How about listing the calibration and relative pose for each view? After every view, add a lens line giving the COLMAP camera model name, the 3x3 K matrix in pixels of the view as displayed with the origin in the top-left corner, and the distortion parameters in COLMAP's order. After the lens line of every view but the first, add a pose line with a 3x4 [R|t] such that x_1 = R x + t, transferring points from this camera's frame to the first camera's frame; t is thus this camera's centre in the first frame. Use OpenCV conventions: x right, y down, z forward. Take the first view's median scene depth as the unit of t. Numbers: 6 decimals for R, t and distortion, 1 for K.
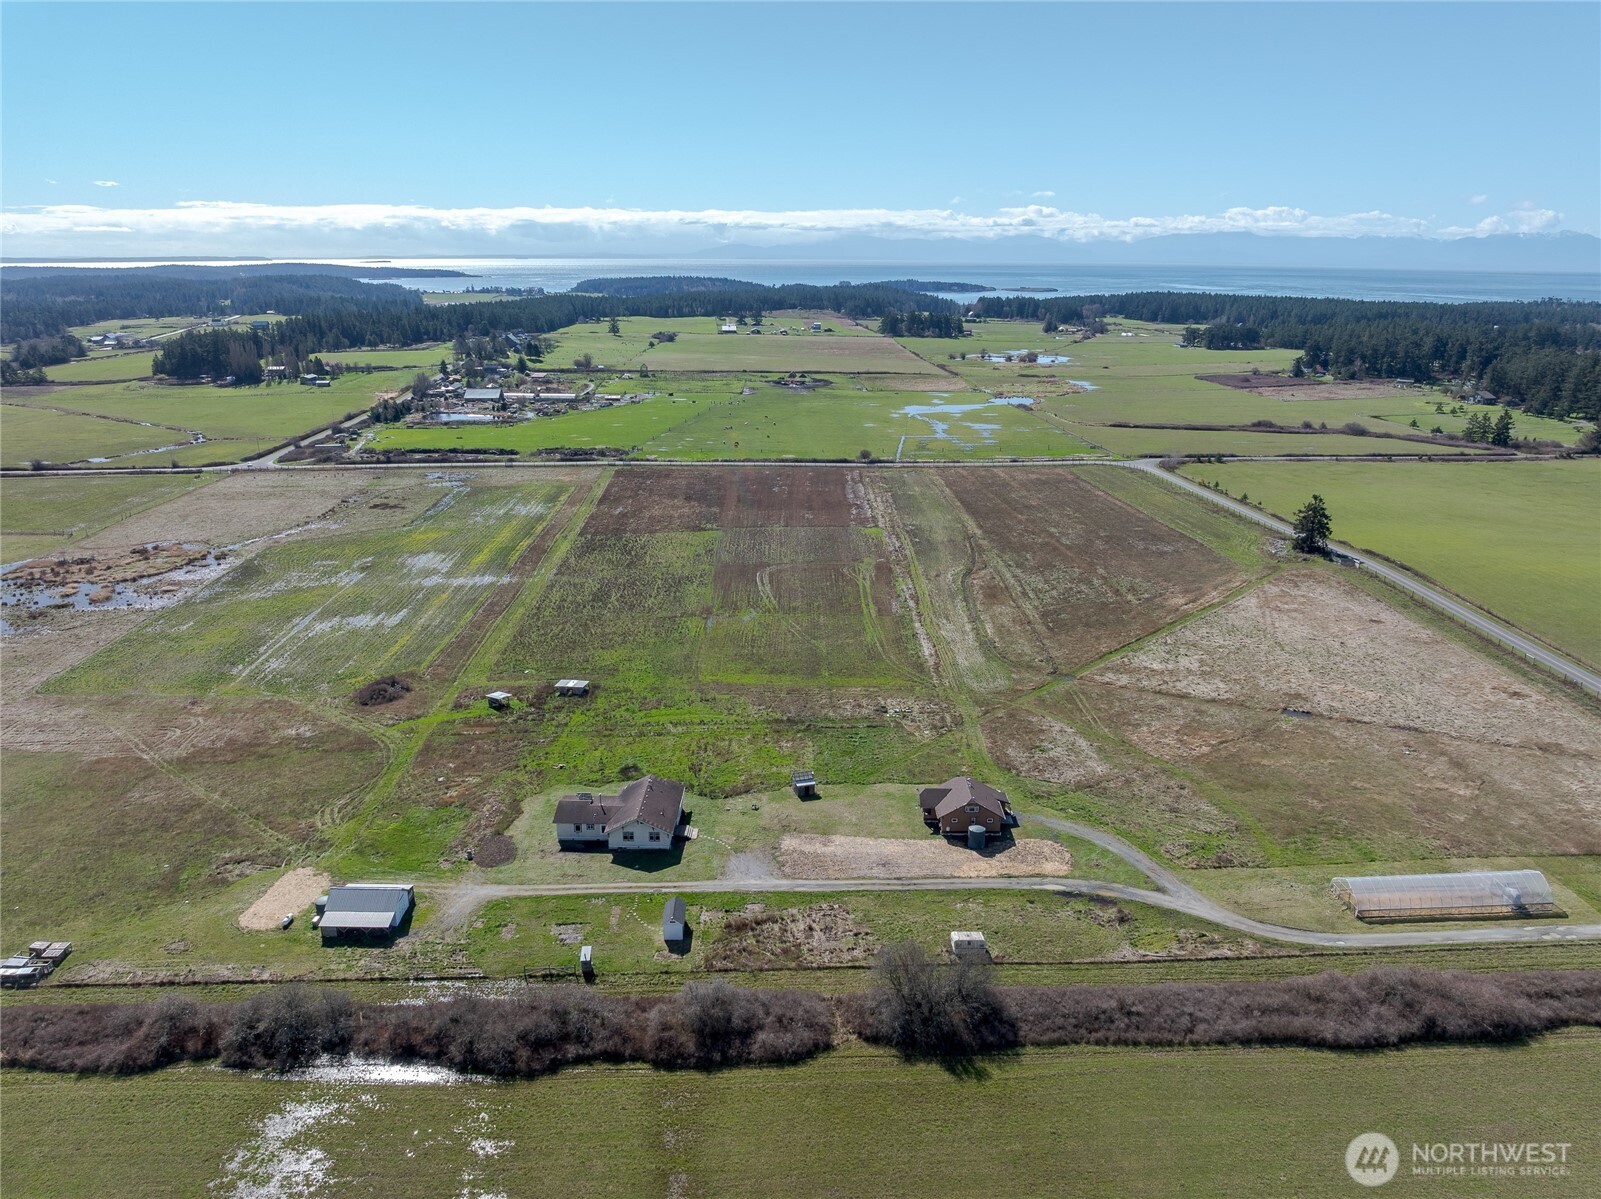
lens RADIAL K [[1129.0, 0, 800.7], [0, 1129.0, 591.8], [0, 0, 1]] dist [-0.036523, -0.001812]
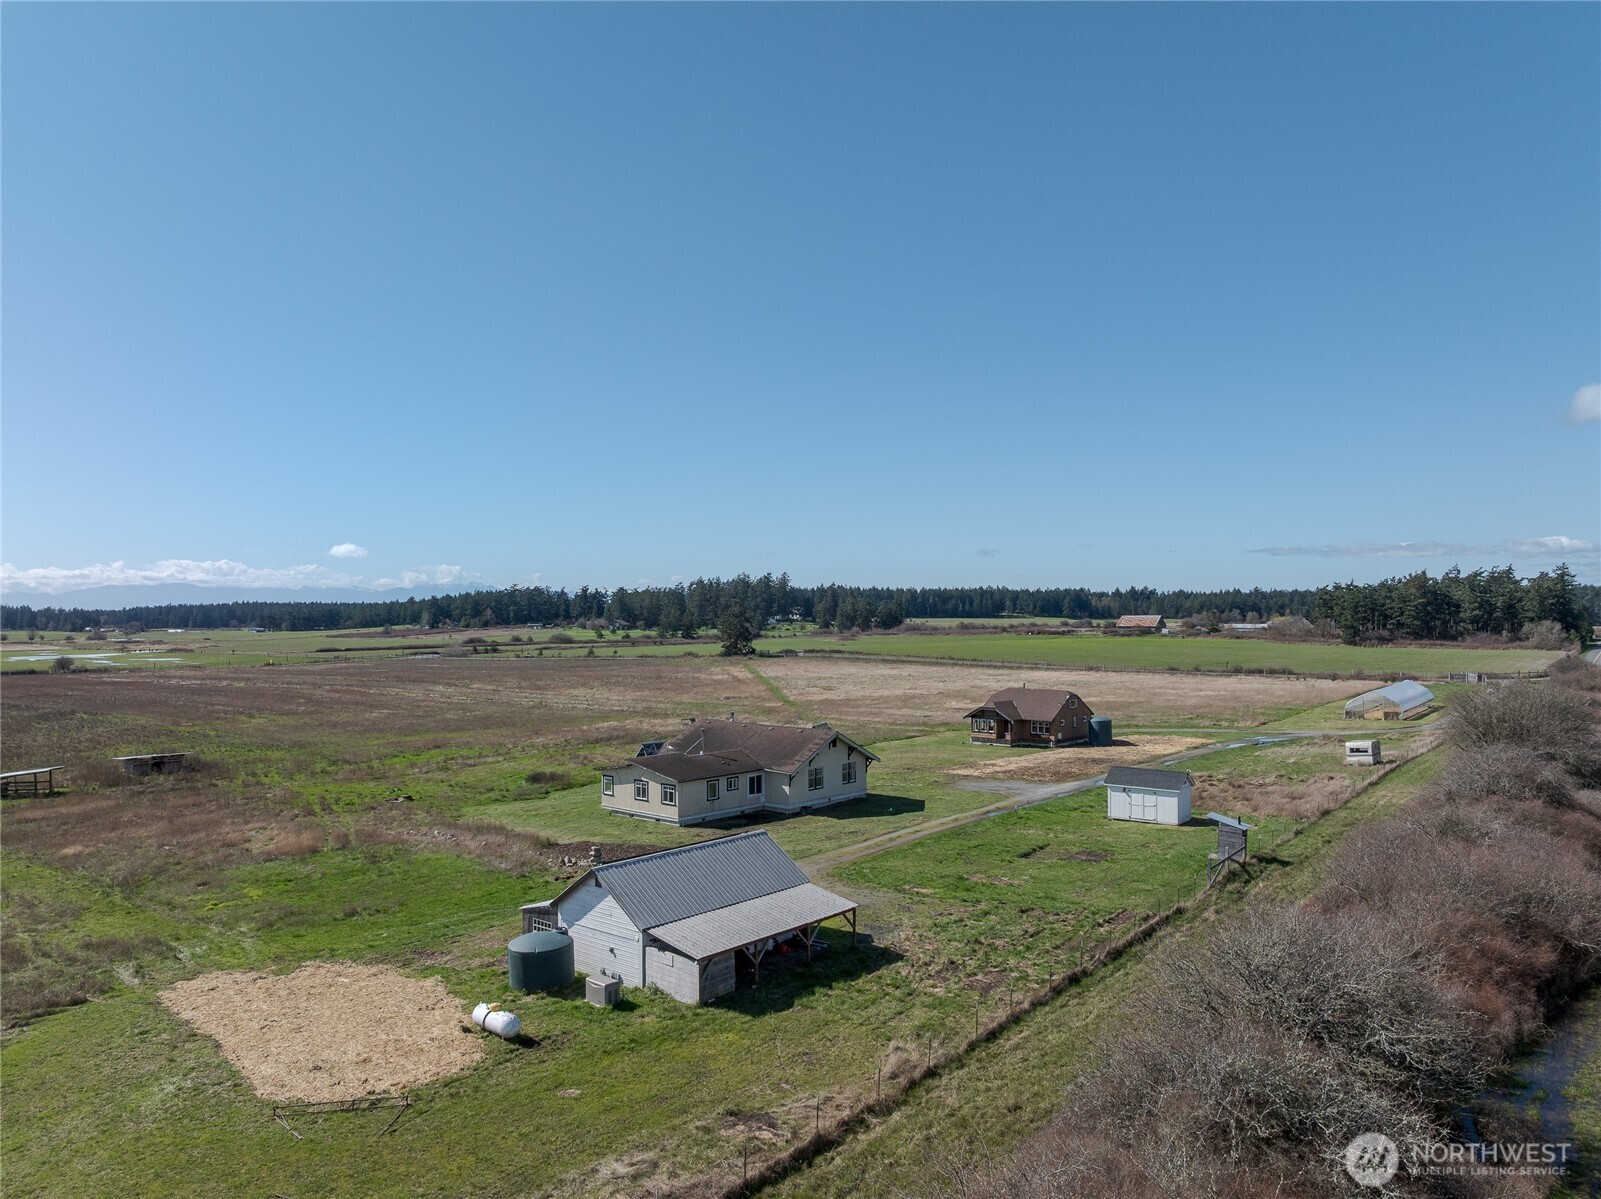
lens RADIAL K [[1129.0, 0, 802.2], [0, 1129.0, 594.5], [0, 0, 1]] dist [-0.036523, -0.001812]
pose [[0.646487, 0.004419, 0.762912, -0.336053], [0.223544, 0.954996, -0.194961, 0.148483], [-0.729440, 0.296584, 0.616405, 0.428678]]
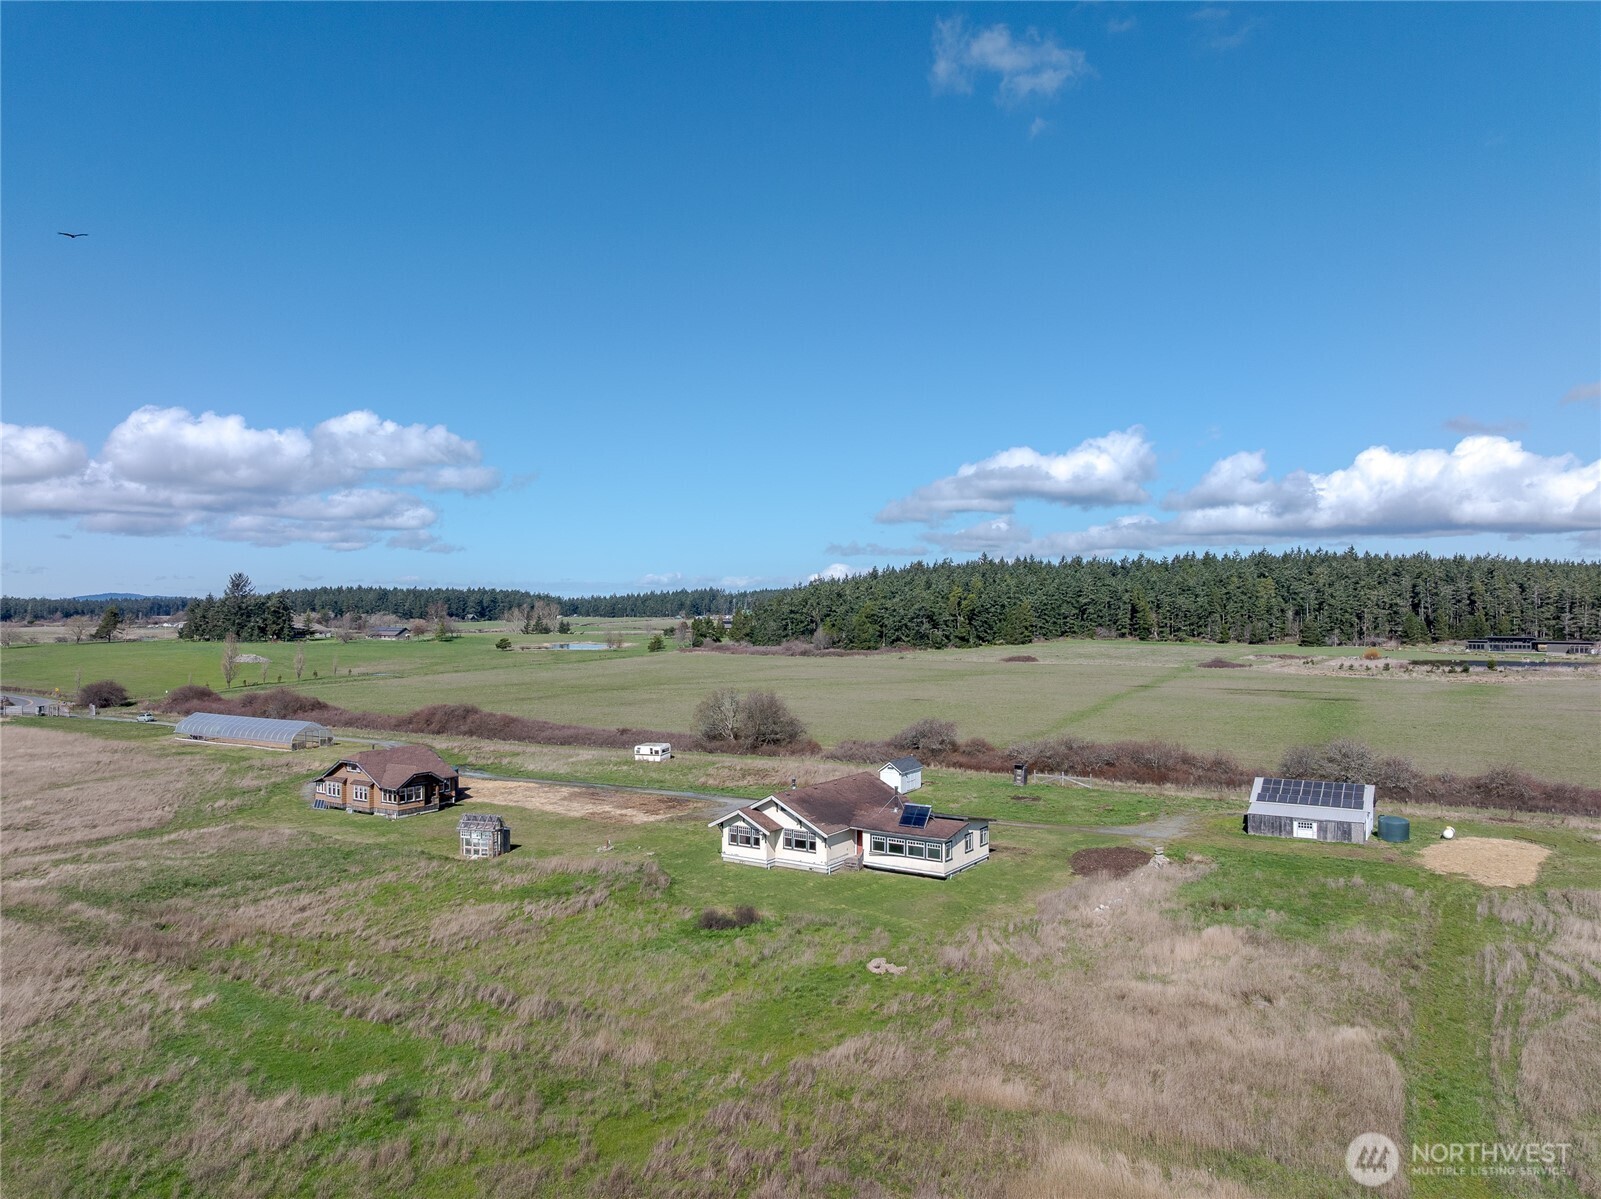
lens RADIAL K [[1129.0, 0, 788.9], [0, 1129.0, 607.3], [0, 0, 1]] dist [-0.036523, -0.001812]
pose [[-0.837111, -0.002023, 0.547029, -0.270801], [0.155638, 0.957785, 0.241712, -0.019420], [-0.524425, 0.287478, -0.801458, 0.921161]]
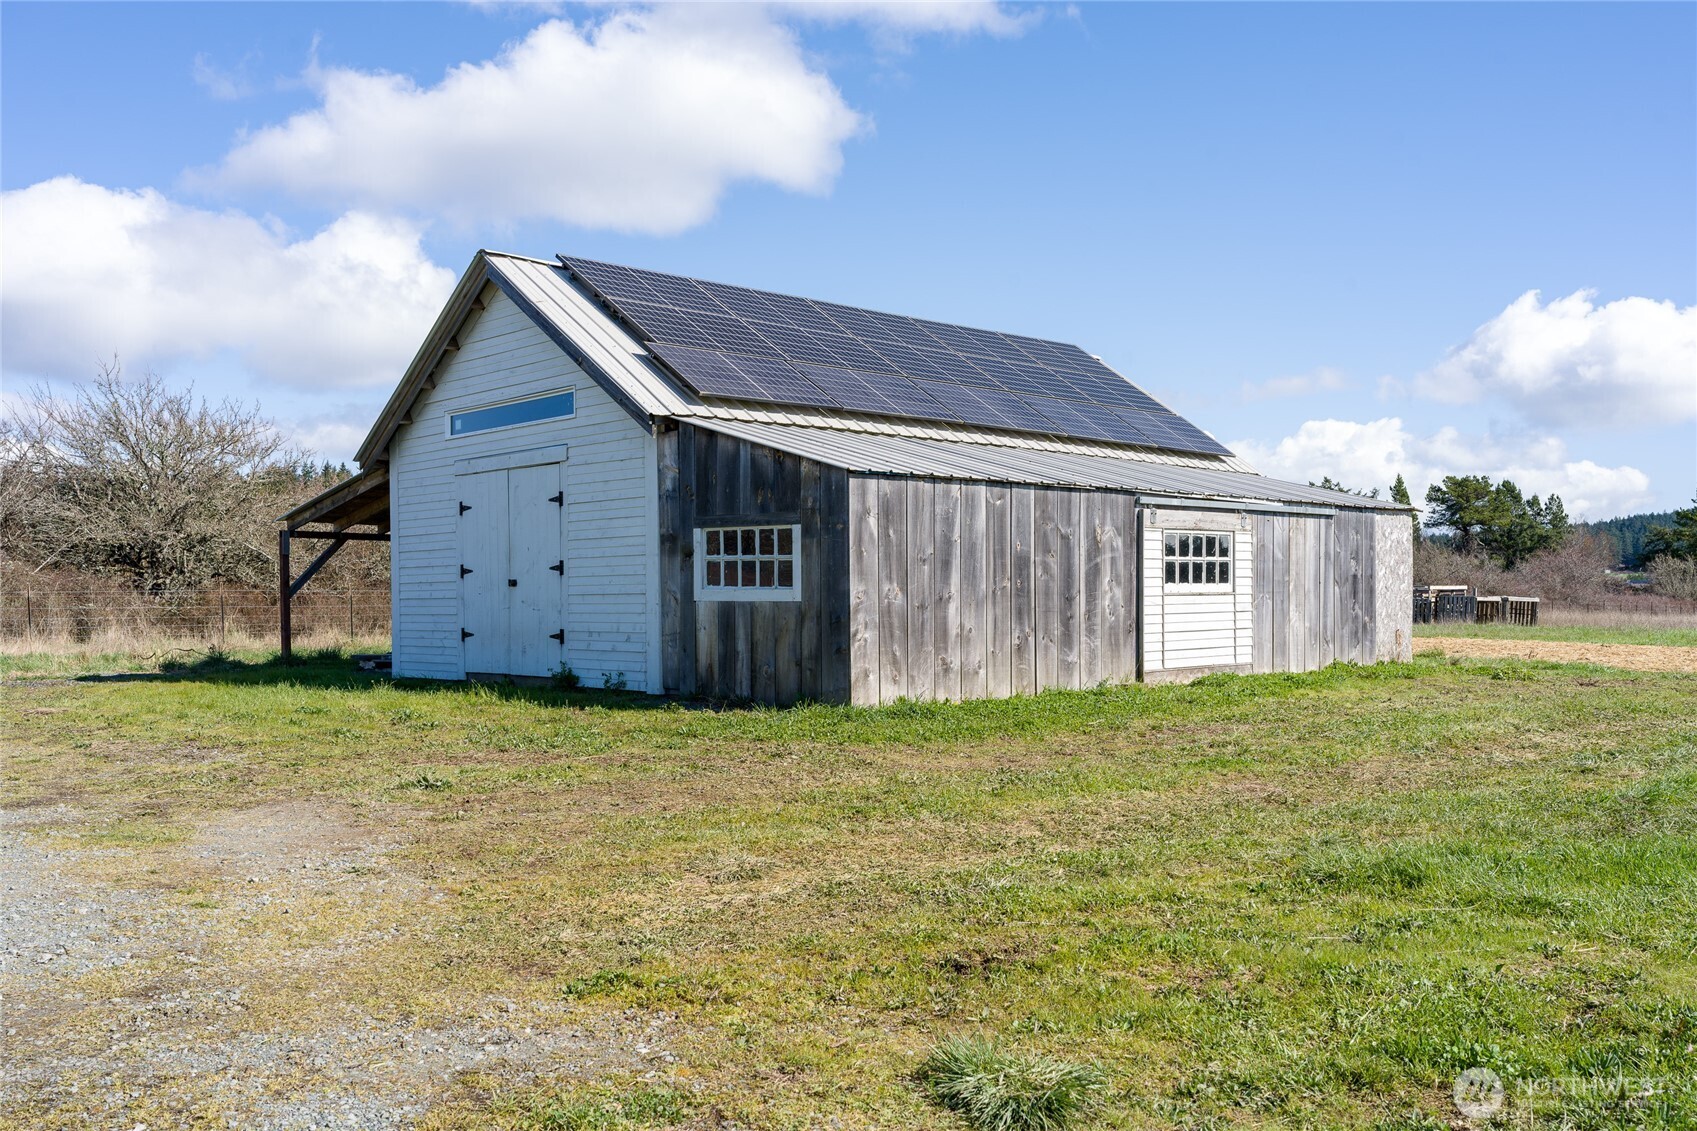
lens RADIAL K [[1521.8, 0, 849.0], [0, 1521.8, 575.8], [0, 0, 1]] dist [-0.016644, 0.002655]
pose [[-0.711178, -0.005976, -0.702987, -0.168900], [-0.189129, 0.964725, 0.183131, 0.146453], [0.677094, 0.263194, -0.687221, 0.608762]]
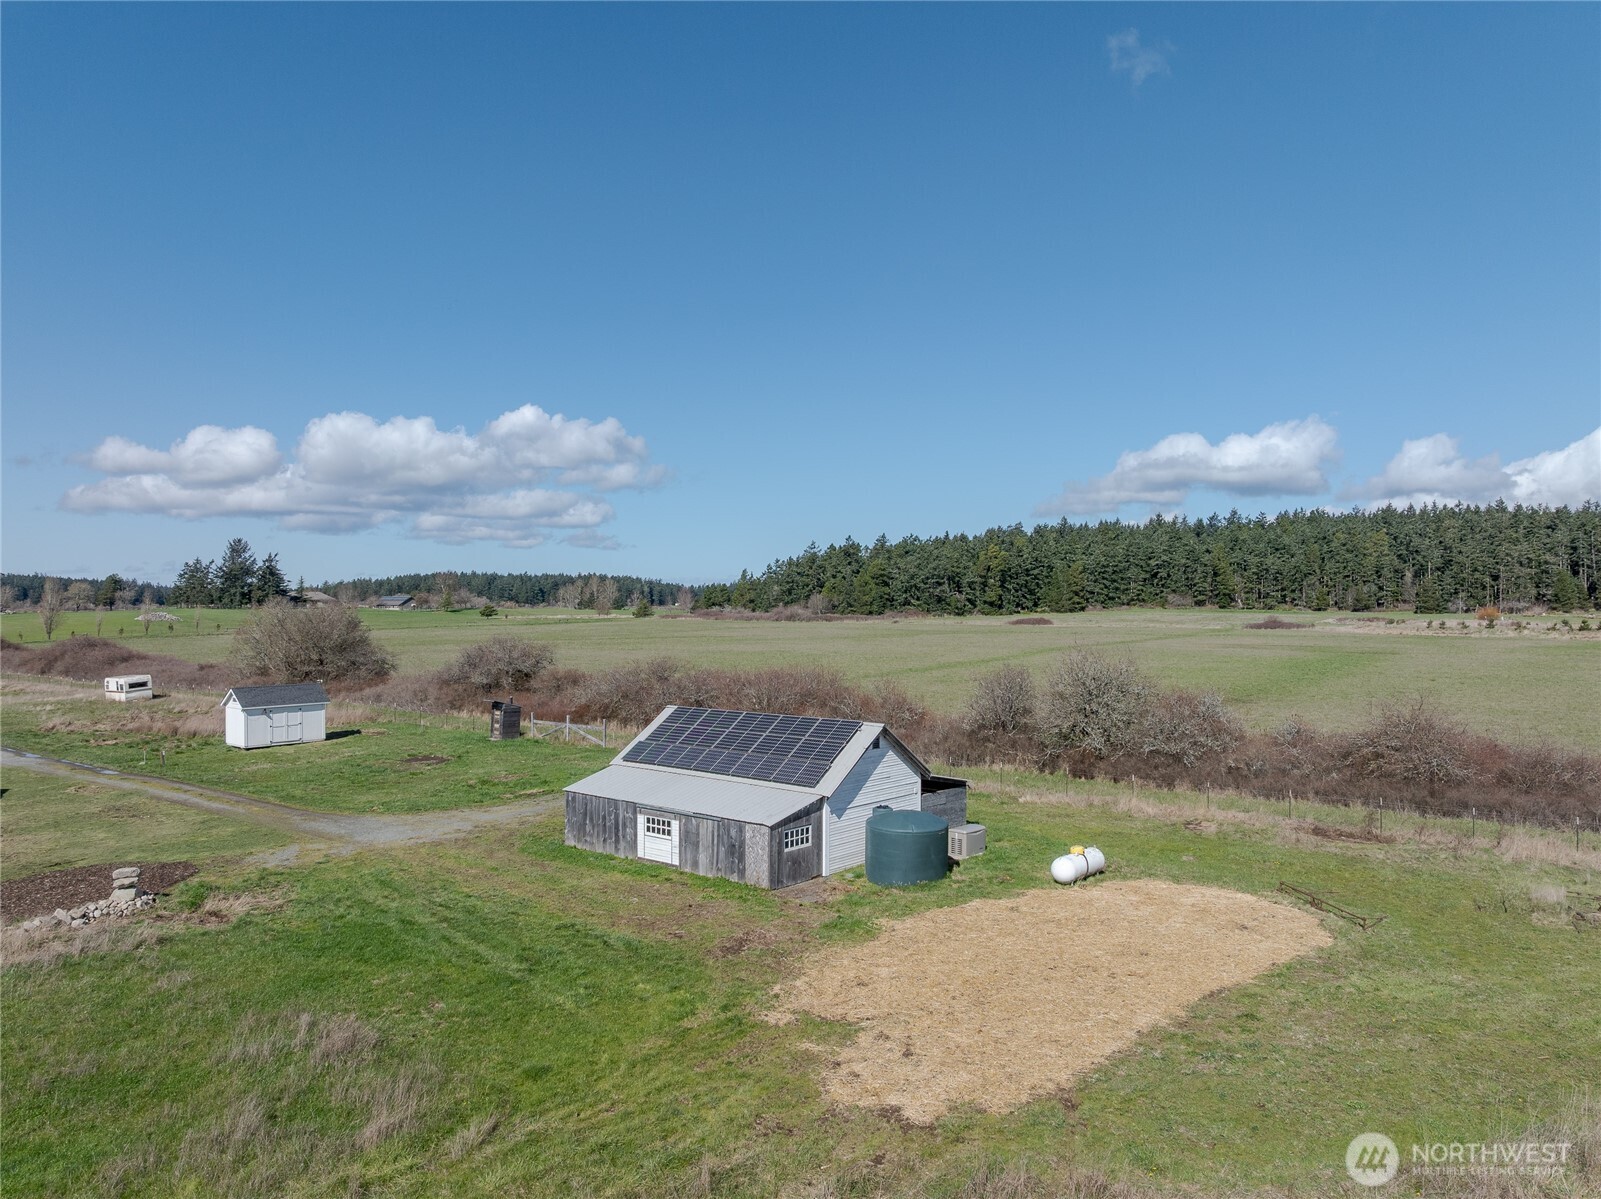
lens RADIAL K [[1129.0, 0, 790.9], [0, 1129.0, 588.4], [0, 0, 1]] dist [-0.036523, -0.001812]
pose [[-0.751905, 0.005223, 0.659251, -0.309356], [0.186501, 0.960808, 0.205100, 0.104941], [-0.632342, 0.277167, -0.723410, 0.654093]]
